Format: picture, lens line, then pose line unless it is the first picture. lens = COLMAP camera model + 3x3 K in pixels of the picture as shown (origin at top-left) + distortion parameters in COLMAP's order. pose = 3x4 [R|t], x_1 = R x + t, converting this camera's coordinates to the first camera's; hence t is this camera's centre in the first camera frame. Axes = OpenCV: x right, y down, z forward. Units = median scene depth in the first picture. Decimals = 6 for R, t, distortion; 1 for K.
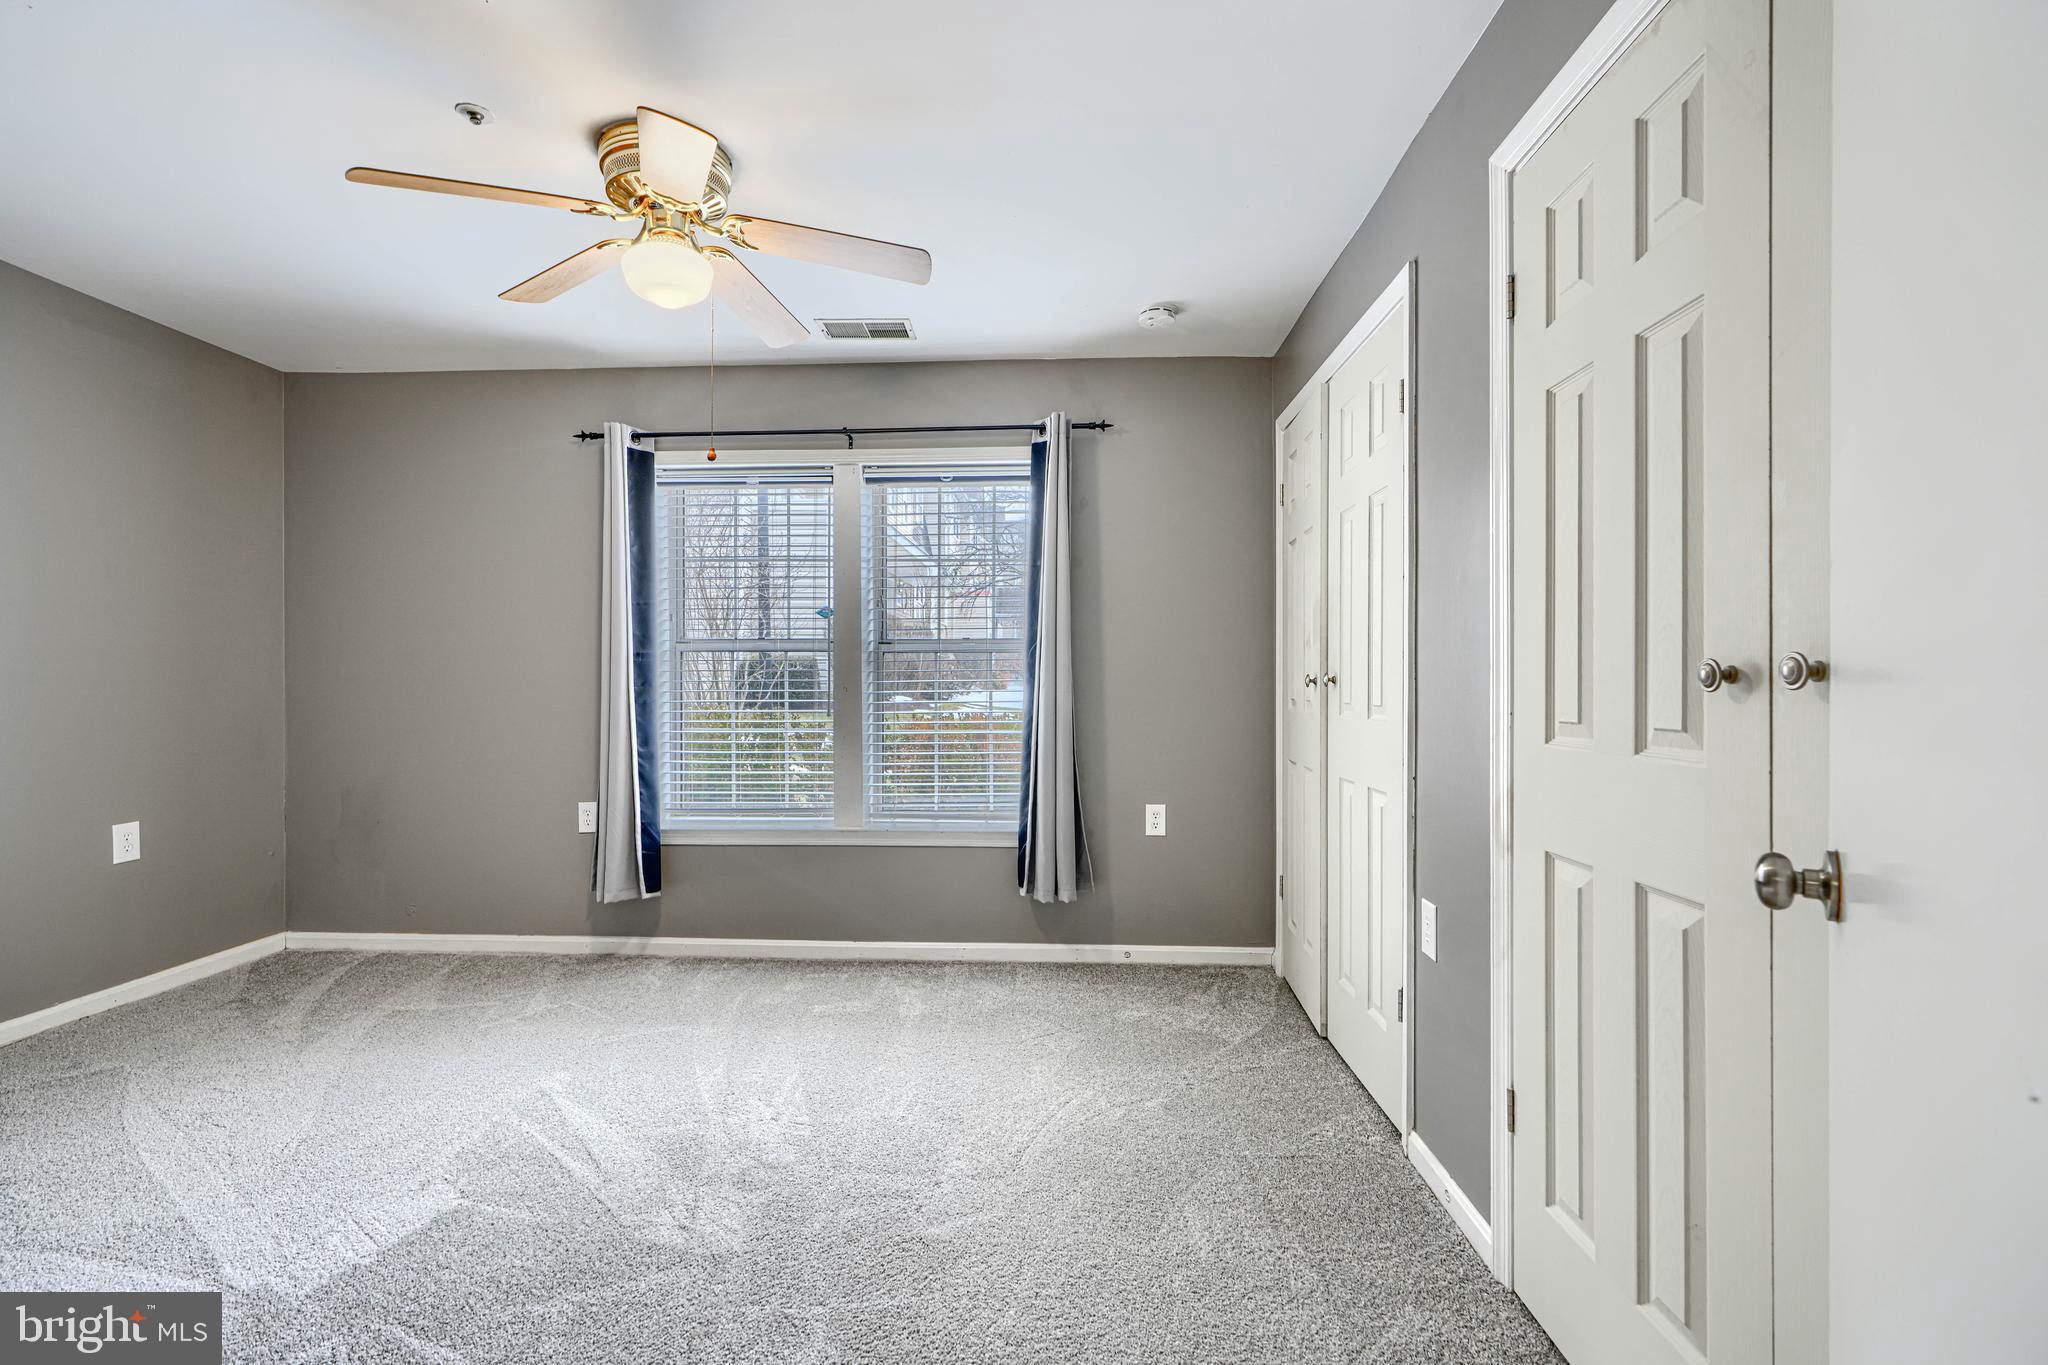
lens RADIAL K [[923.4, 0, 1023.6], [0, 923.4, 684.0], [0, 0, 1]] dist [-0.000123, -0.000215]
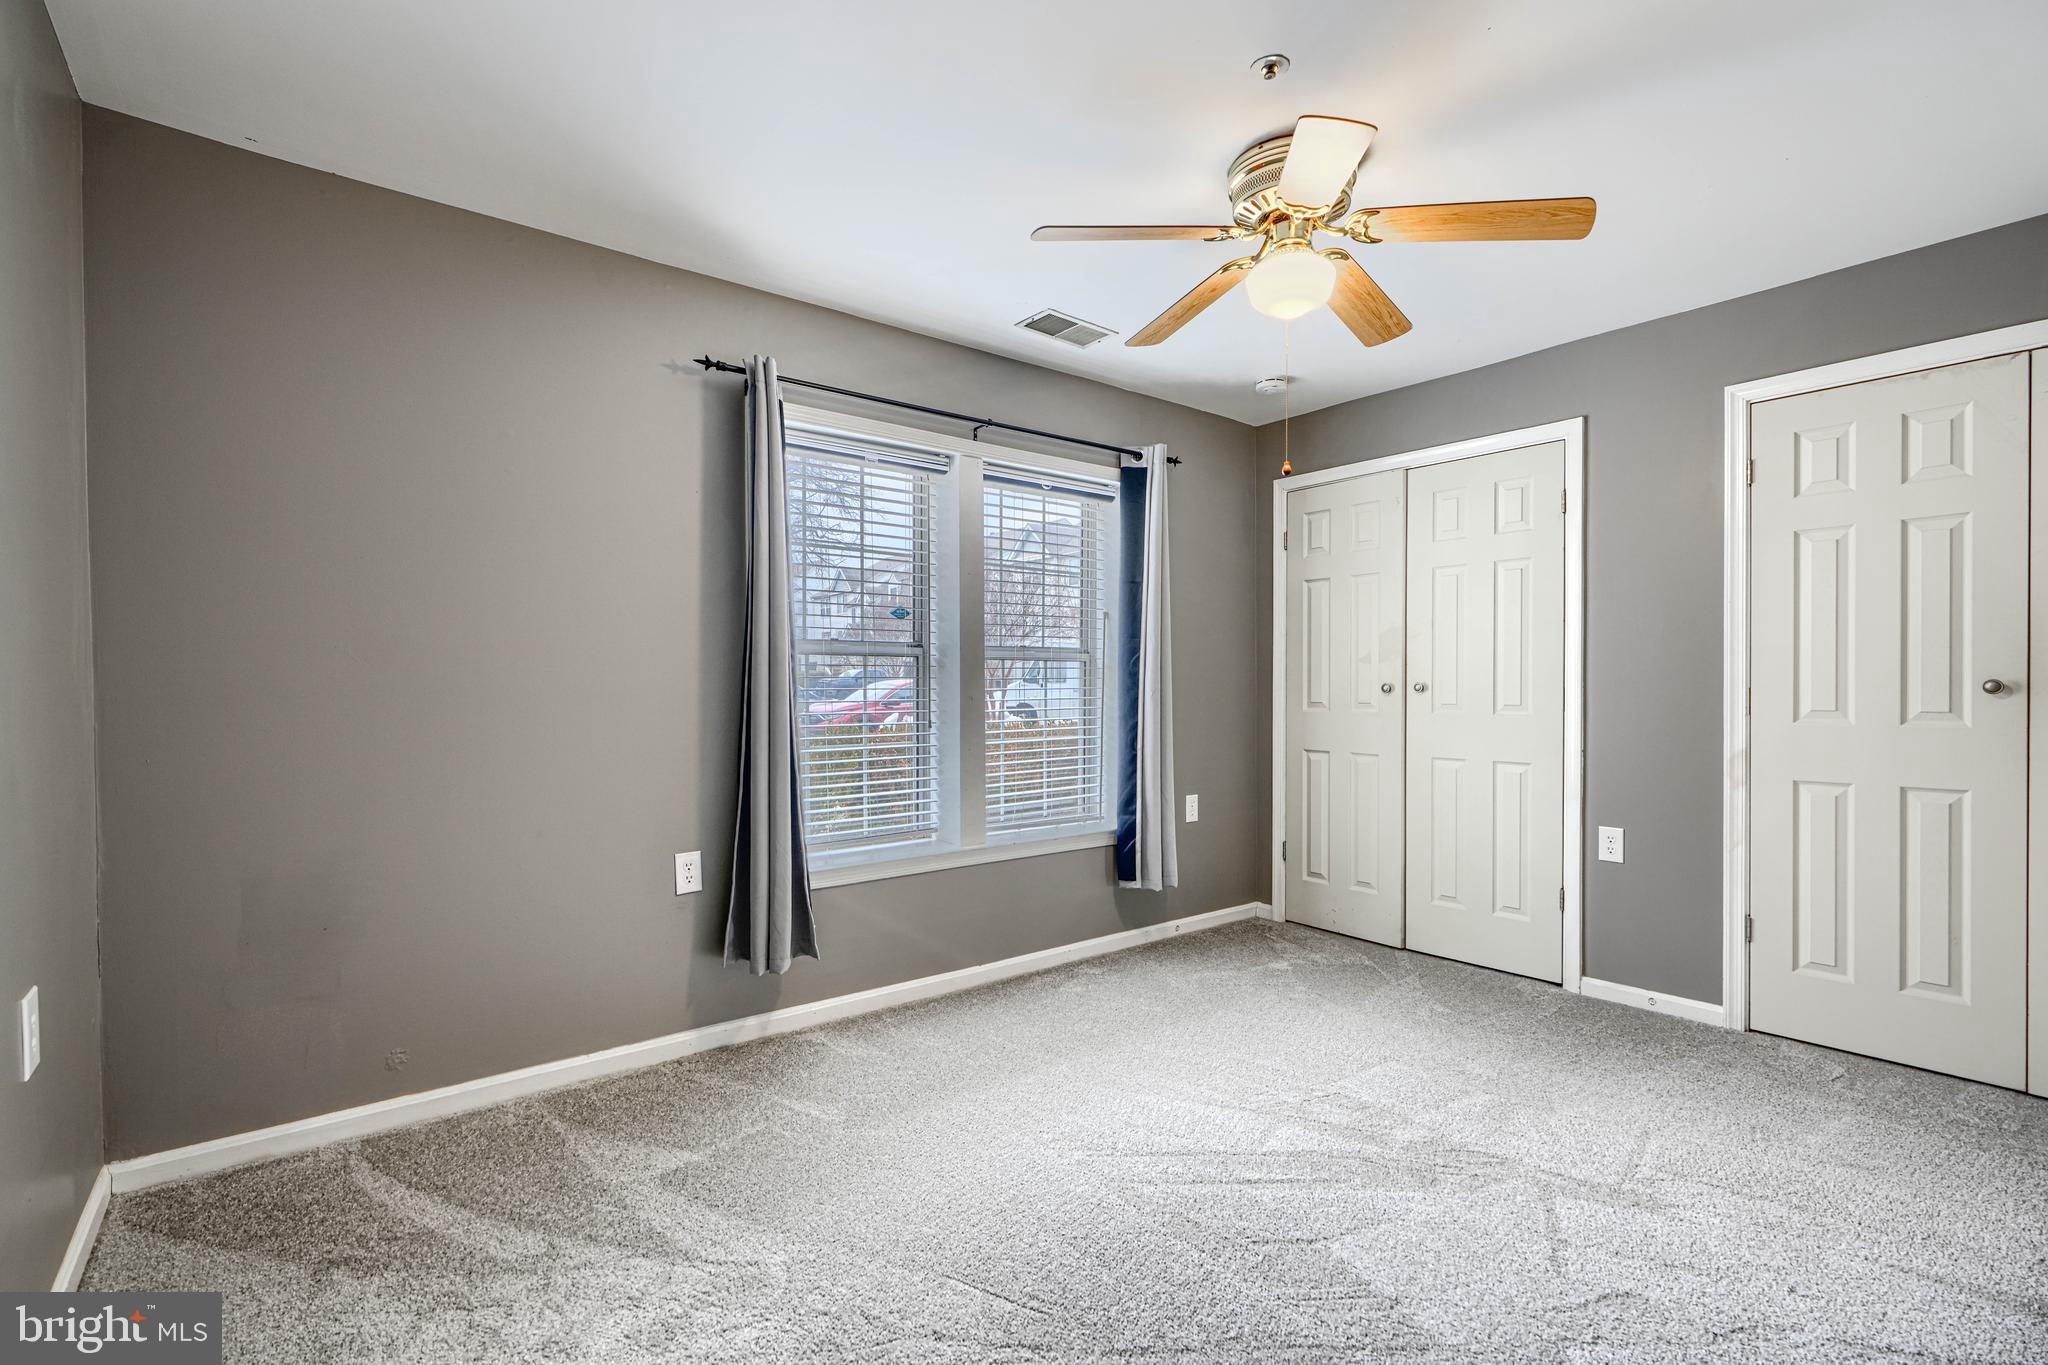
lens RADIAL K [[926.9, 0, 1026.4], [0, 926.9, 700.9], [0, 0, 1]] dist [-0.000848, -0.000037]
pose [[0.752062, -0.011351, 0.658994, -0.780913], [0.001902, 0.999885, 0.015052, -0.005729], [-0.659089, -0.010067, 0.751998, 0.263071]]
